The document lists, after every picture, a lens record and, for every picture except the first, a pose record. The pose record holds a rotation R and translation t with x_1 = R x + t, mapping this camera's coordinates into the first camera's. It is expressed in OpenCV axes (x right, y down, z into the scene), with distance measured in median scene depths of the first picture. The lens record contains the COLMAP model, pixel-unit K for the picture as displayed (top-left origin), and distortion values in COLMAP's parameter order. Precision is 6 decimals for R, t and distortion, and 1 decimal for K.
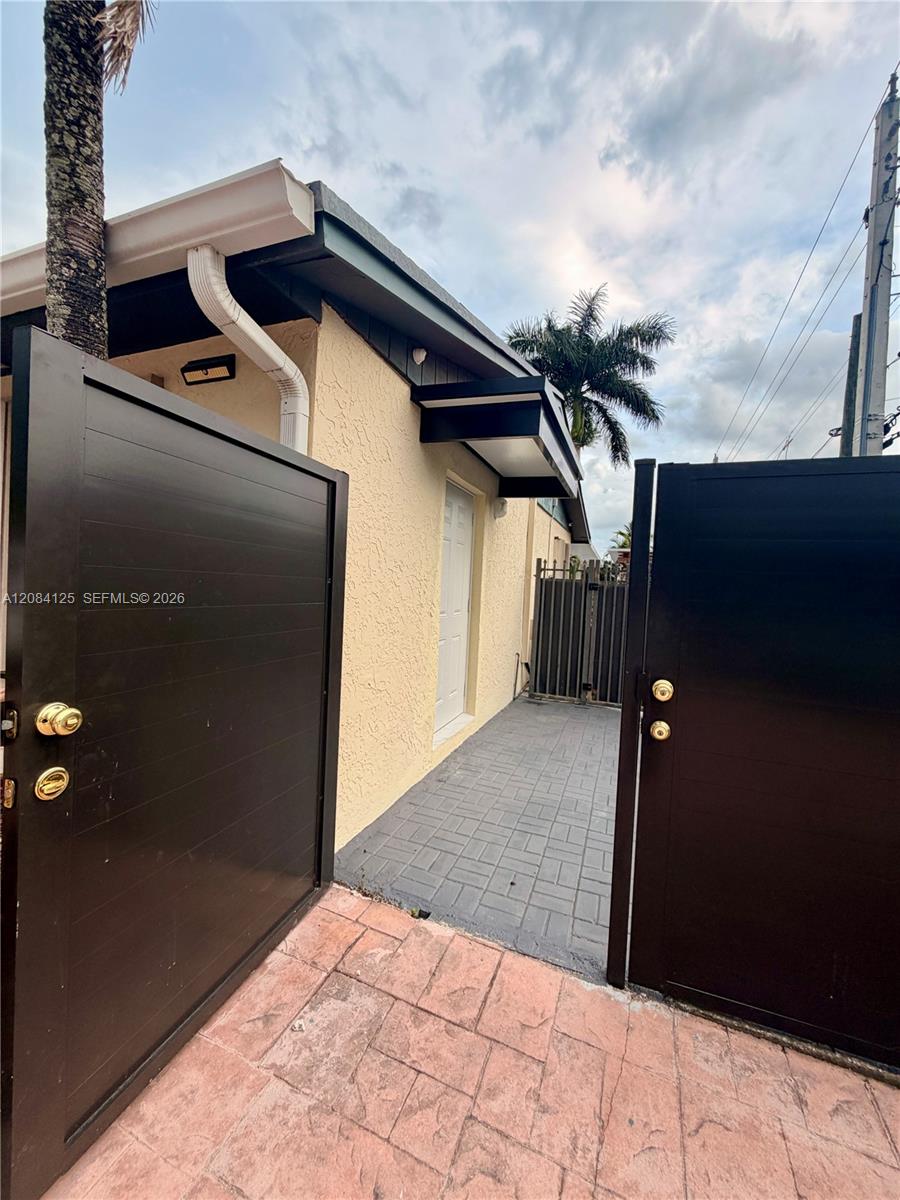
lens RADIAL K [[476.1, 0, 449.3], [0, 476.1, 598.4], [0, 0, 1]] dist [-0.001686, 0.000432]
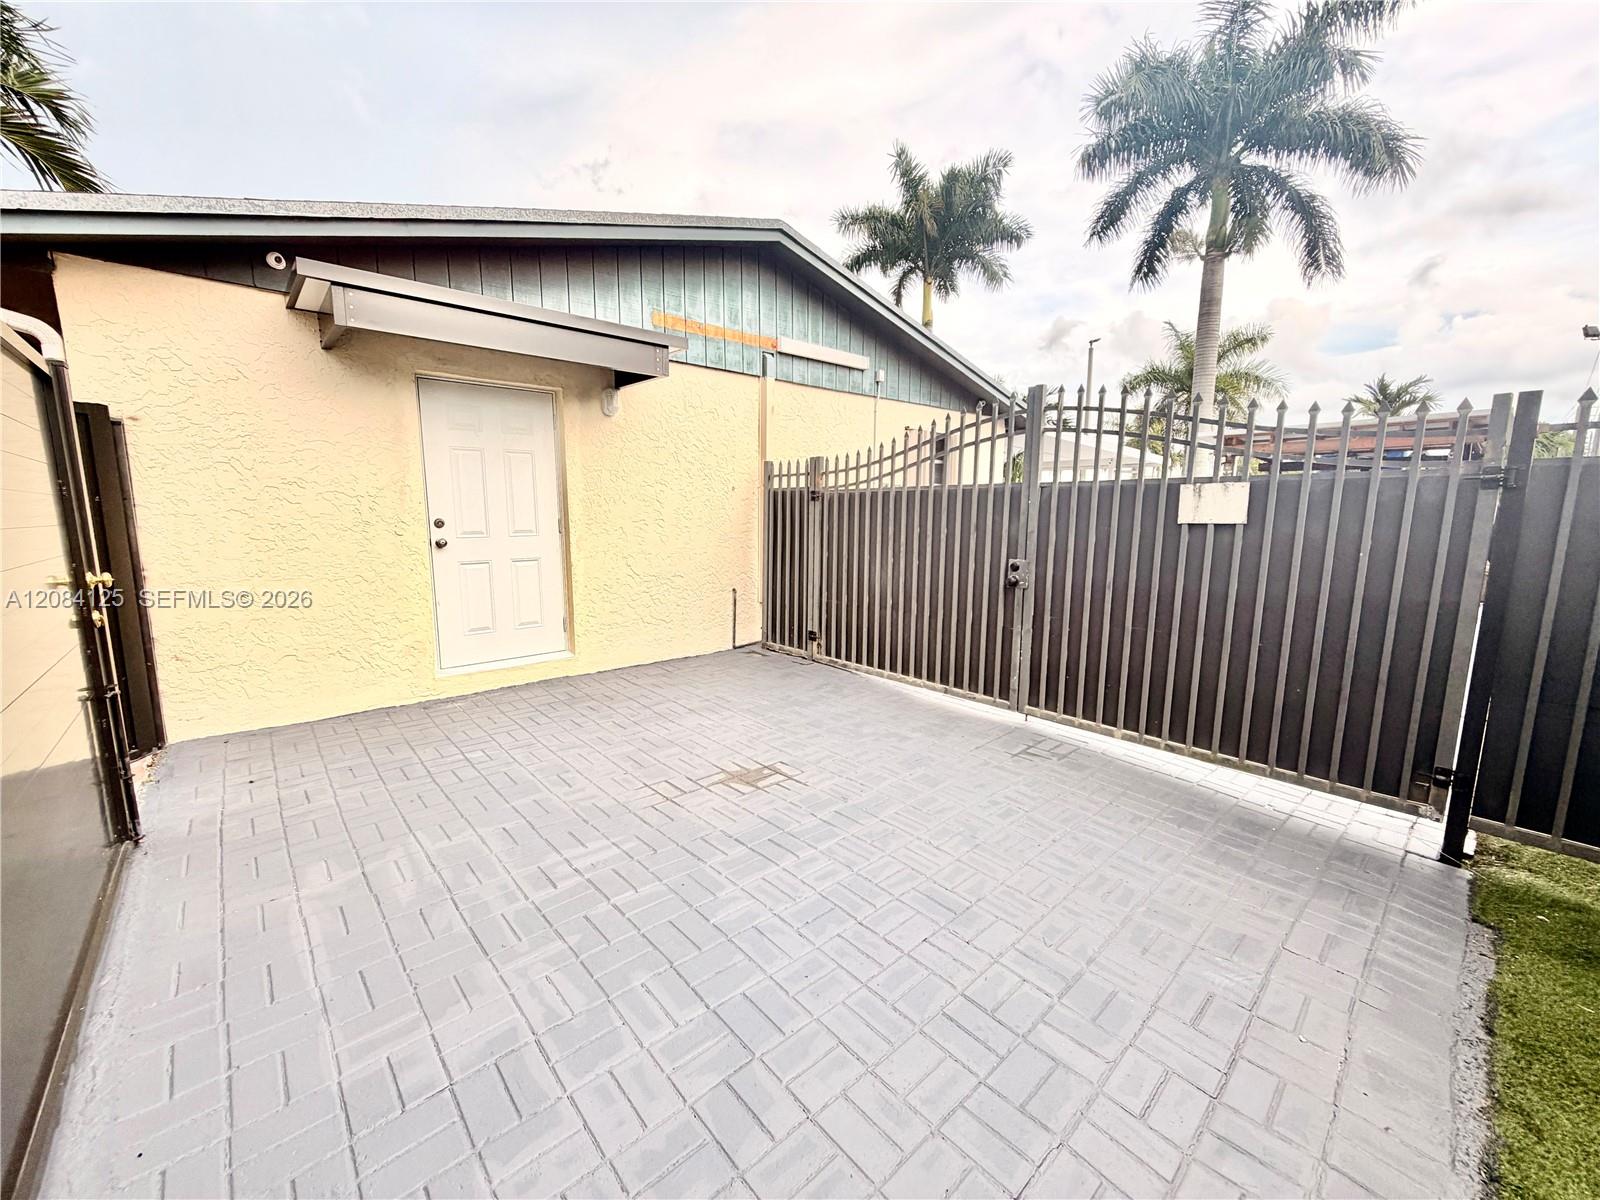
lens RADIAL K [[634.9, 0, 803.6], [0, 634.9, 601.7], [0, 0, 1]] dist [-0.001686, 0.000432]
pose [[0.885123, 0.019739, -0.464938, 0.694399], [0.027916, 0.995048, 0.095390, 0.039594], [0.464519, -0.097412, 0.880189, 0.140867]]
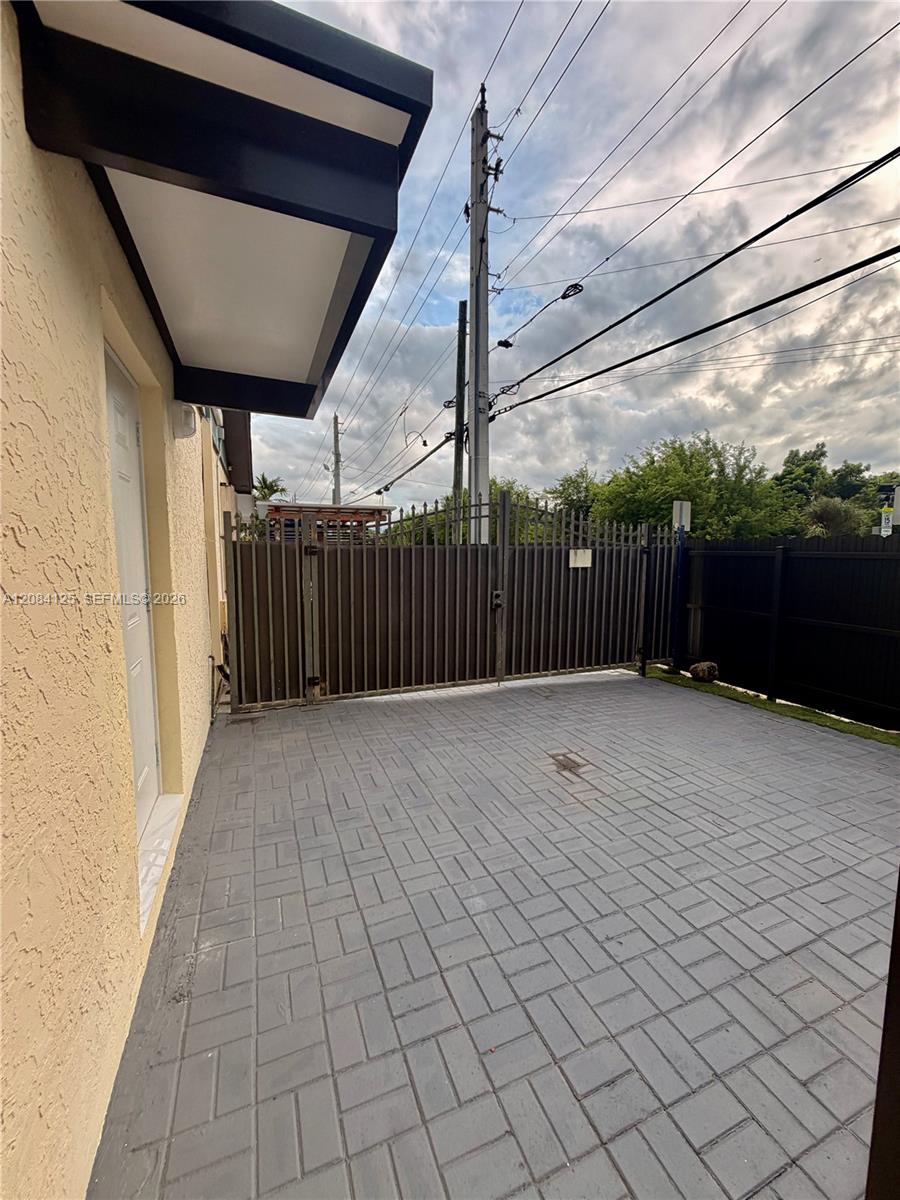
lens RADIAL K [[476.1, 0, 447.7], [0, 476.1, 596.7], [0, 0, 1]] dist [-0.001686, 0.000432]
pose [[0.730038, -0.111817, 0.674196, -0.053082], [0.051162, 0.992698, 0.109242, -0.021726], [-0.681488, -0.045257, 0.730428, 0.283600]]
